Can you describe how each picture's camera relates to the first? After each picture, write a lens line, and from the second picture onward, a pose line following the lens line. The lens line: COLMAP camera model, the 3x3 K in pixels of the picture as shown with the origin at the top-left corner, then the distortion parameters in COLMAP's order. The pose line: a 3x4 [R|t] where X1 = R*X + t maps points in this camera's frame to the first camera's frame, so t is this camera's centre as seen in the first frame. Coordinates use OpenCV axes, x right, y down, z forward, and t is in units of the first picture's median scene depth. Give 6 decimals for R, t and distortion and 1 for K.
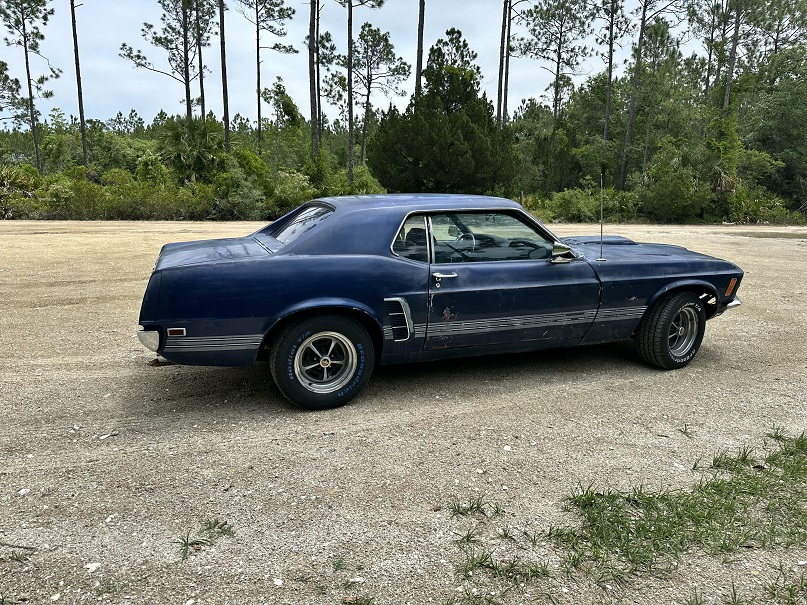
lens RADIAL K [[571.5, 0, 397.2], [0, 571.5, 302.6], [0, 0, 1]] dist [0.041330, -0.052525]
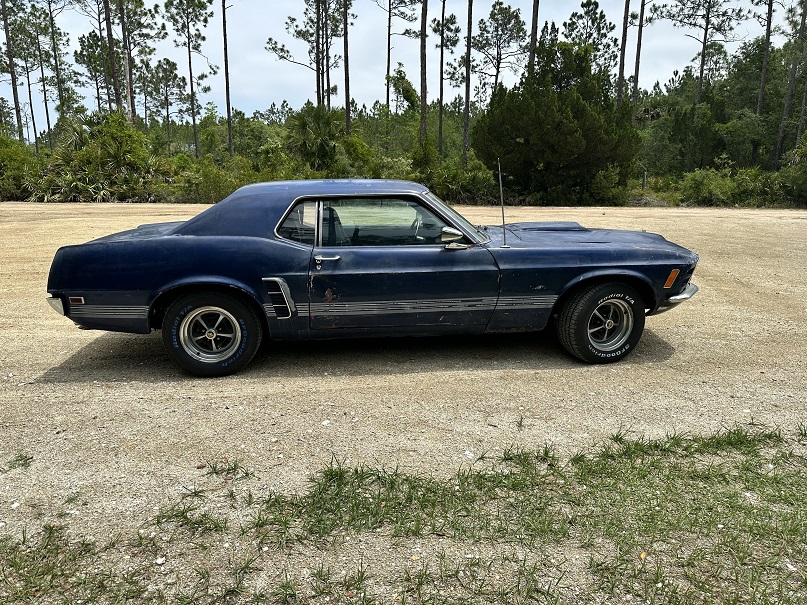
lens RADIAL K [[571.5, 0, 397.6], [0, 571.5, 295.3], [0, 0, 1]] dist [0.041330, -0.052525]
pose [[0.970843, 0.039357, -0.236463, 0.067524], [-0.035405, 0.999154, 0.020939, -0.000917], [0.237087, -0.011957, 0.971415, 0.001243]]
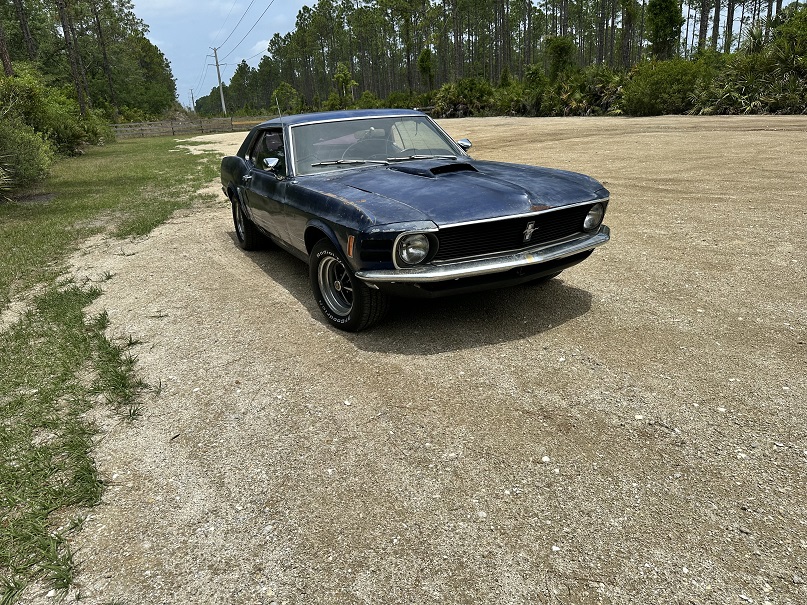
lens RADIAL K [[571.5, 0, 396.3], [0, 571.5, 299.4], [0, 0, 1]] dist [0.041330, -0.052525]
pose [[0.110554, 0.297686, -0.948241, 0.227444], [-0.123419, 0.950817, 0.284105, -0.030566], [0.986177, 0.085622, 0.141856, 0.172666]]
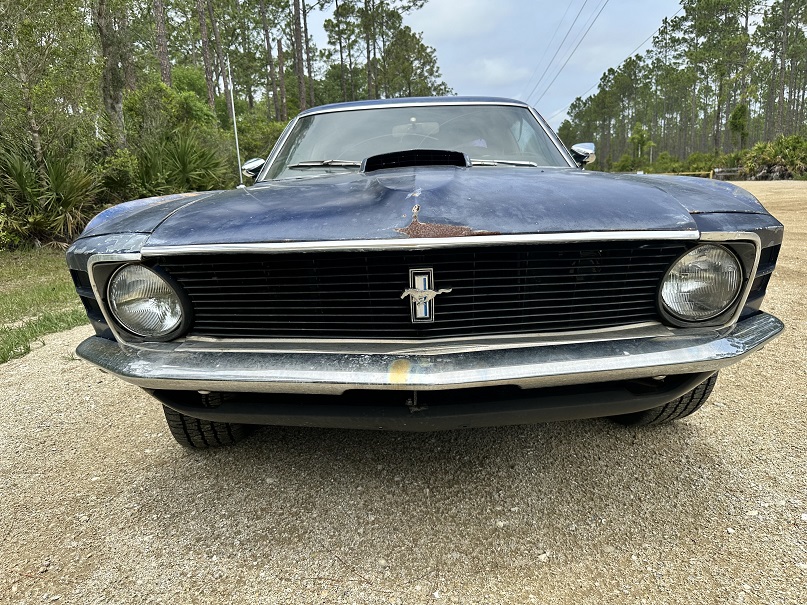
lens RADIAL K [[571.5, 0, 401.8], [0, 571.5, 308.2], [0, 0, 1]] dist [0.041330, -0.052525]
pose [[-0.358232, 0.197192, -0.912571, 0.149225], [-0.144475, 0.953959, 0.262850, -0.023214], [0.922387, 0.226005, -0.313249, 0.229804]]
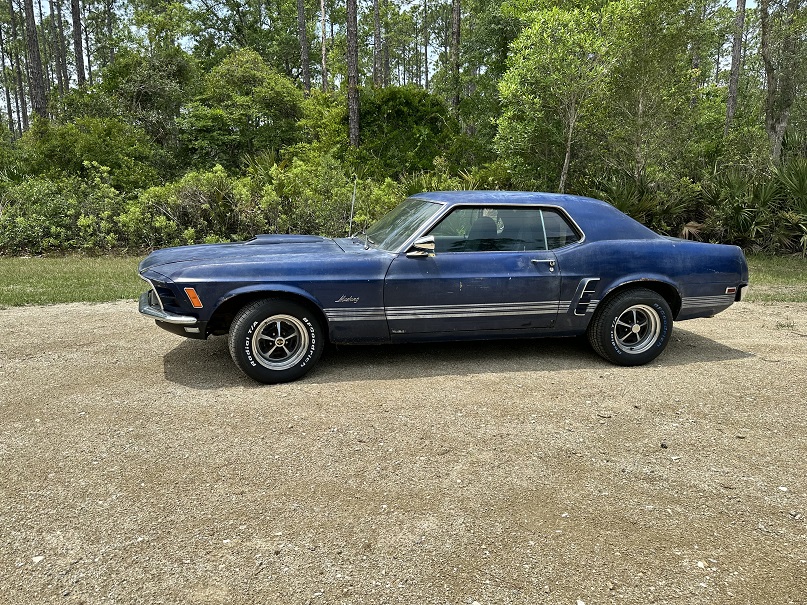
lens RADIAL K [[571.5, 0, 400.2], [0, 571.5, 299.8], [0, 0, 1]] dist [0.041330, -0.052525]
pose [[-0.988644, -0.046856, 0.142788, 0.006606], [0.010121, 0.927232, 0.374351, -0.072477], [-0.149939, 0.371545, -0.916227, 0.372625]]
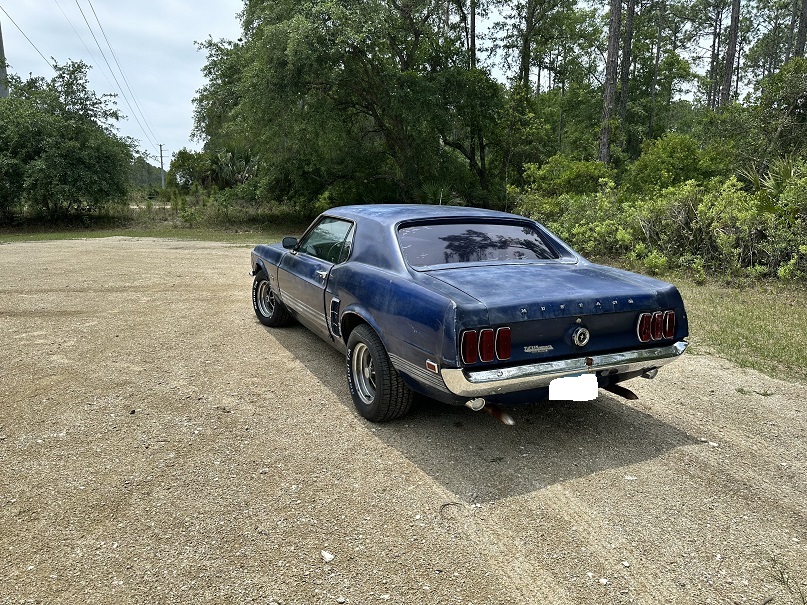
lens RADIAL K [[571.5, 0, 396.9], [0, 571.5, 302.6], [0, 0, 1]] dist [0.041330, -0.052525]
pose [[-0.109242, -0.200572, 0.973569, -0.179916], [0.171168, 0.961005, 0.217190, -0.044353], [-0.979167, 0.190370, -0.070650, 0.200960]]
